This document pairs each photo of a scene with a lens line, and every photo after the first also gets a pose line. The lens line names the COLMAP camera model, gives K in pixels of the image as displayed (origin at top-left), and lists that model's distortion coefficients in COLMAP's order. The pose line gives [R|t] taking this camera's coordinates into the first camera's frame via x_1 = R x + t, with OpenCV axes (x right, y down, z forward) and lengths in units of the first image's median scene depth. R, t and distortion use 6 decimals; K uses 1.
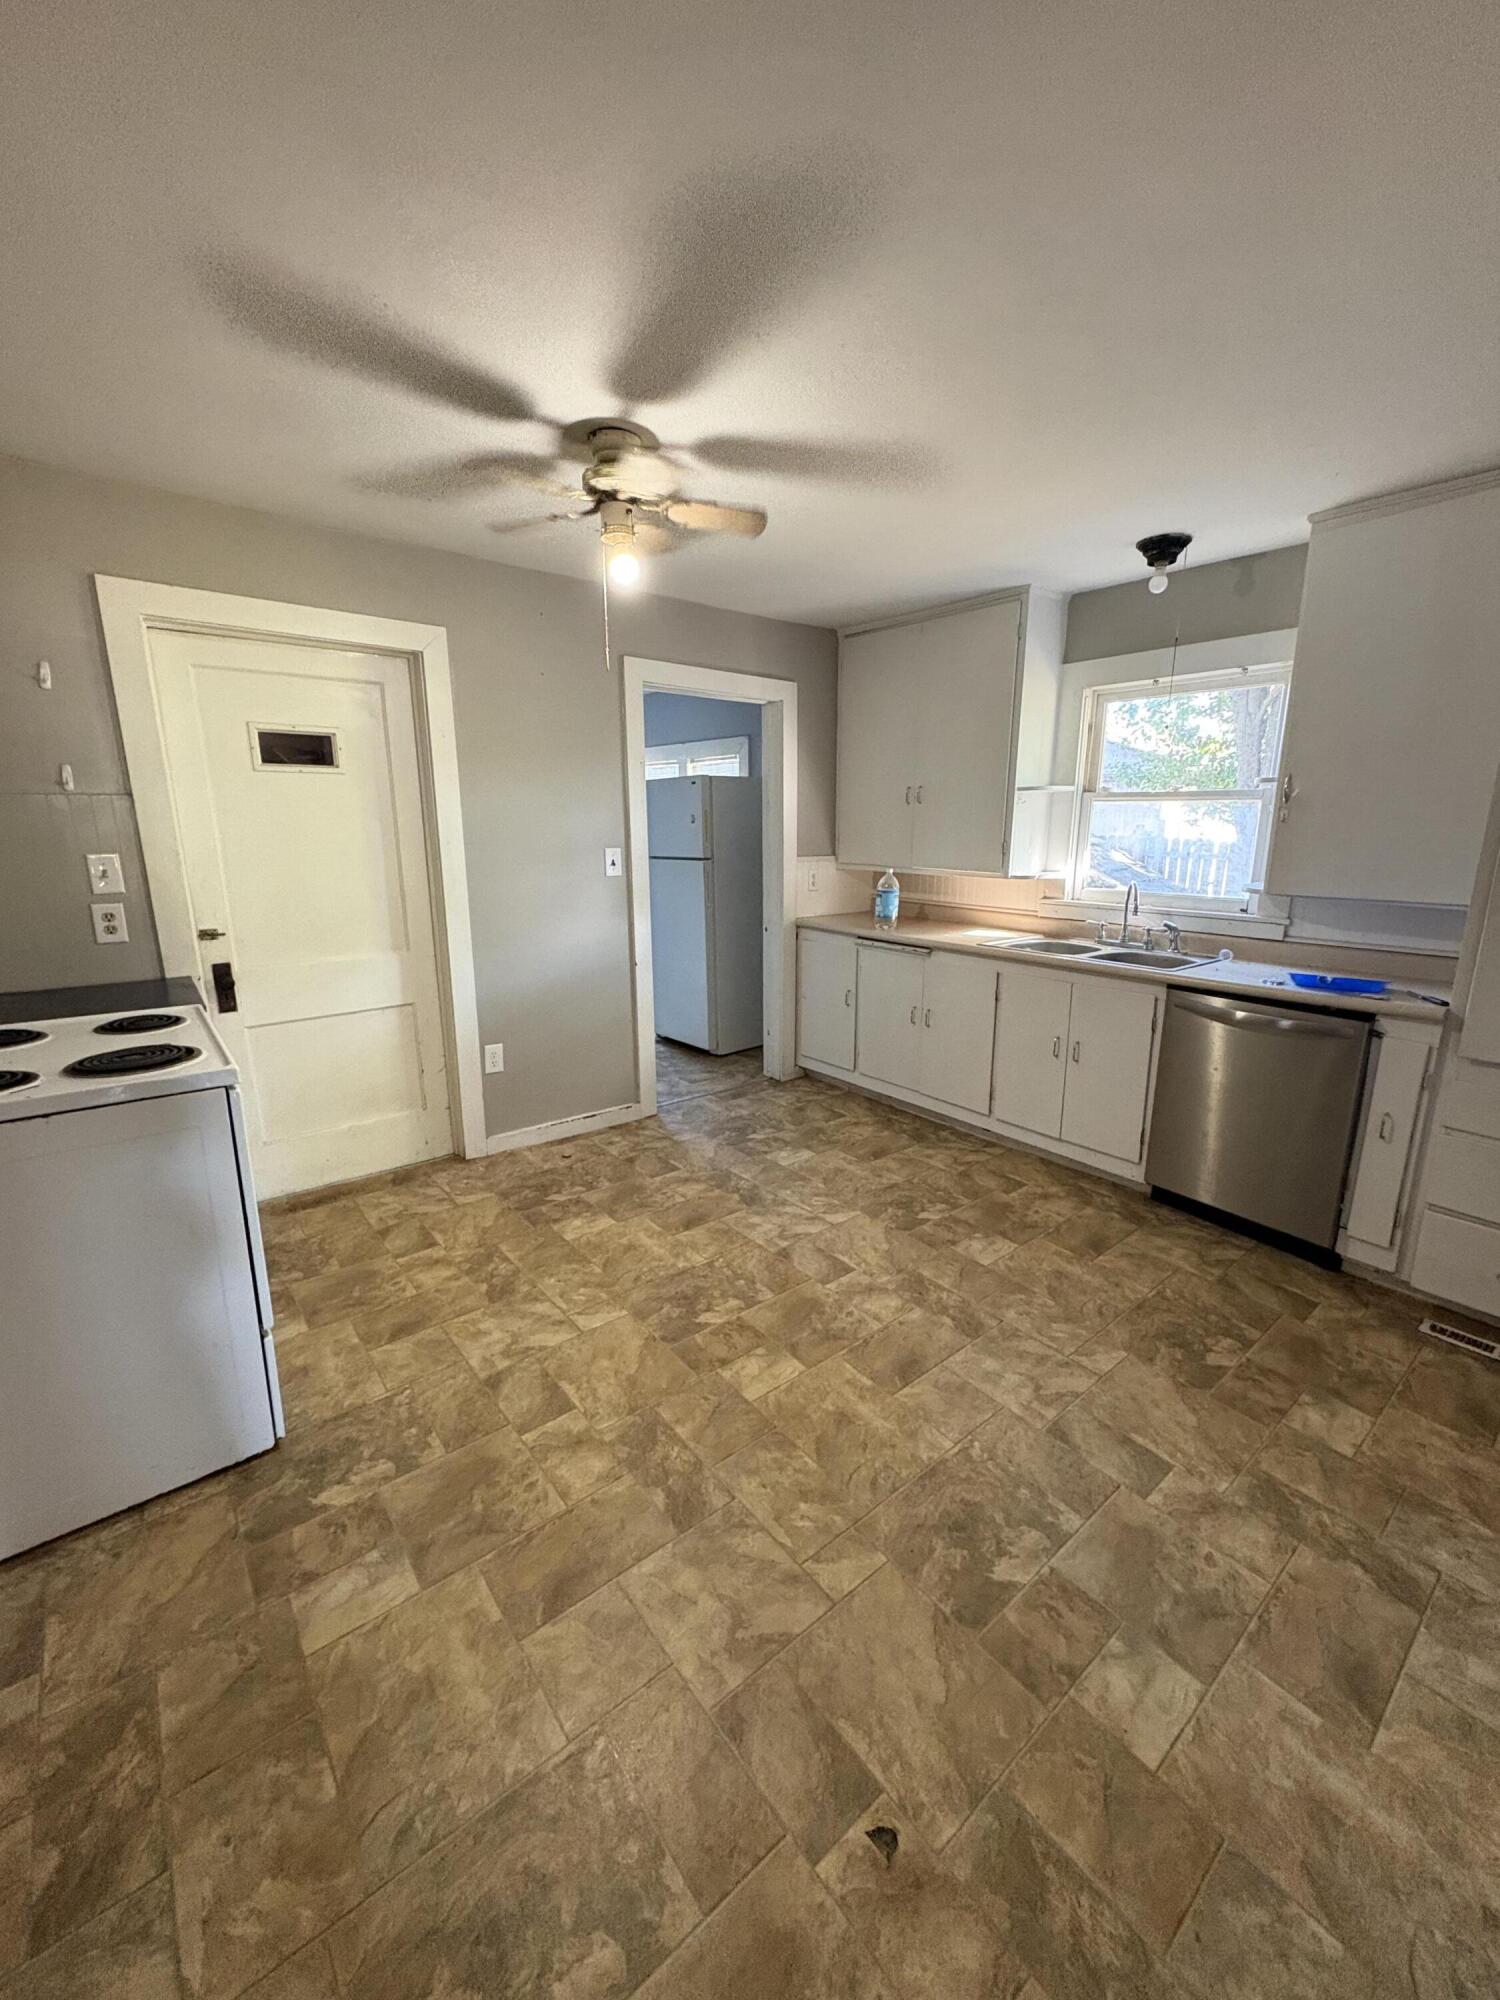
lens RADIAL K [[795.7, 0, 749.6], [0, 795.7, 993.5], [0, 0, 1]] dist [-0.016350, -0.000284]
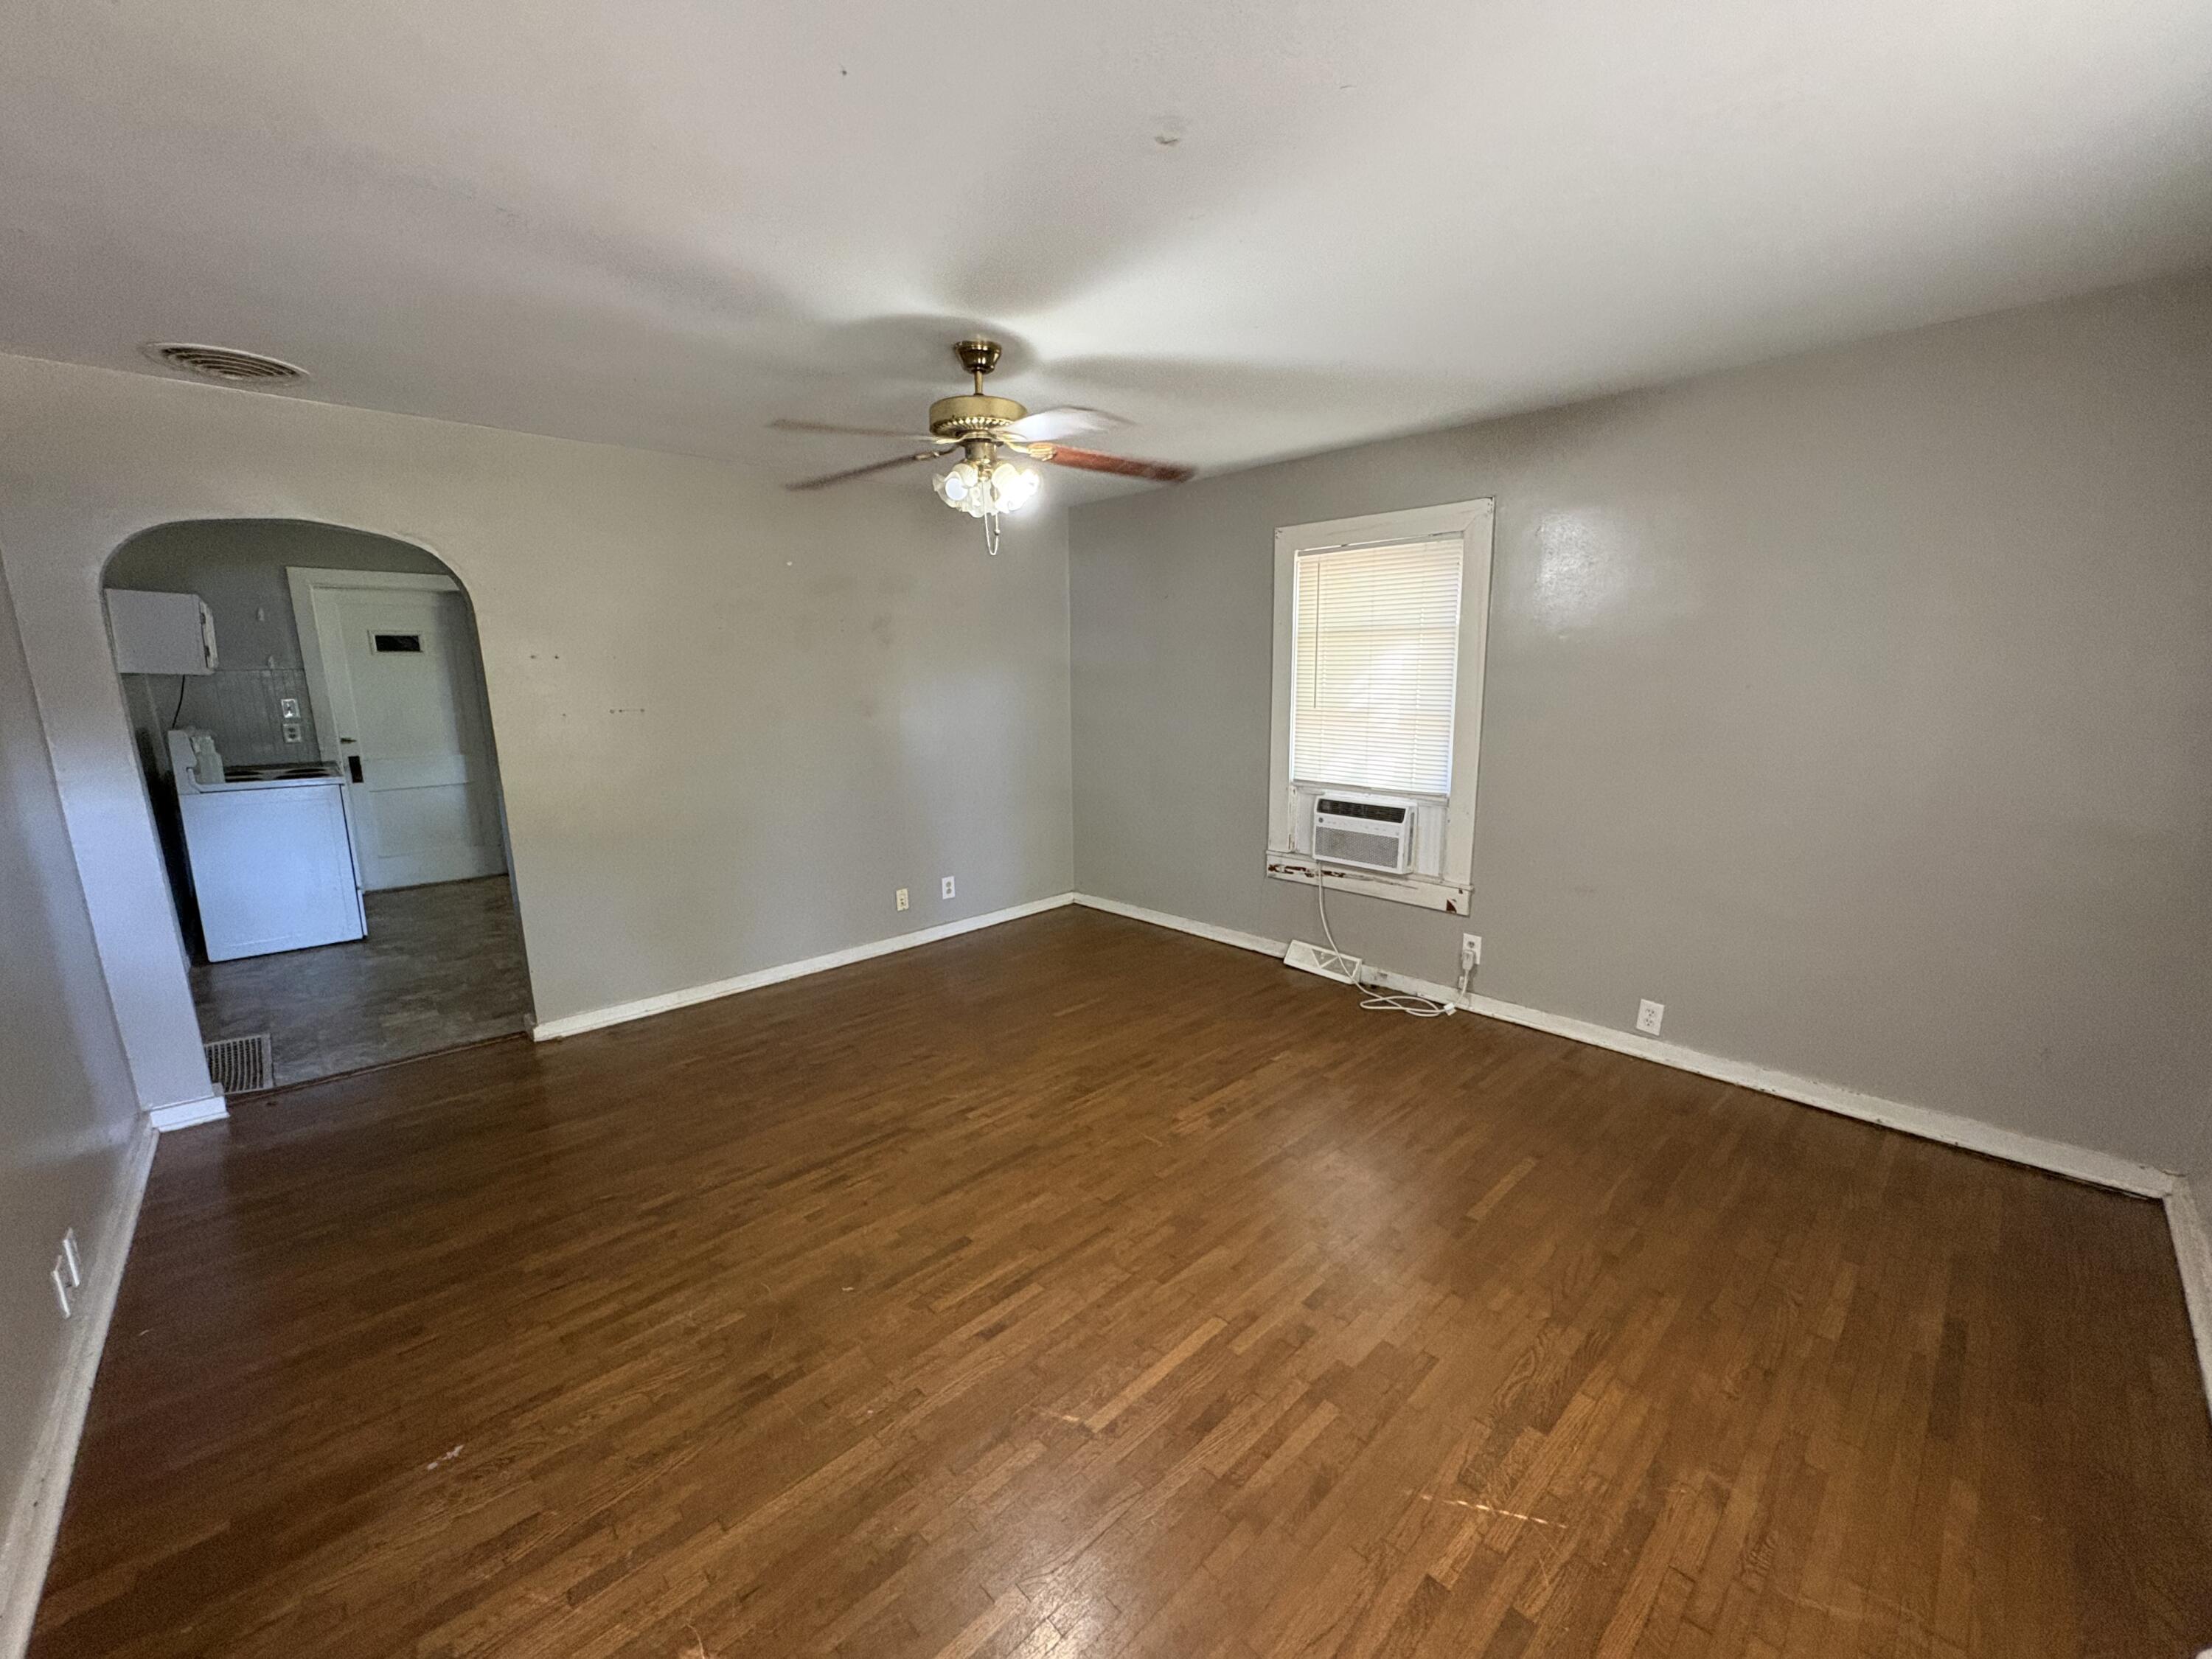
lens RADIAL K [[880.1, 0, 1111.5], [0, 880.1, 837.0], [0, 0, 1]] dist [-0.016350, -0.000284]
pose [[0.996441, -0.026630, 0.079974, 1.457302], [0.029843, 0.998784, -0.039247, 0.437476], [-0.078832, 0.041494, 0.996024, -1.818996]]
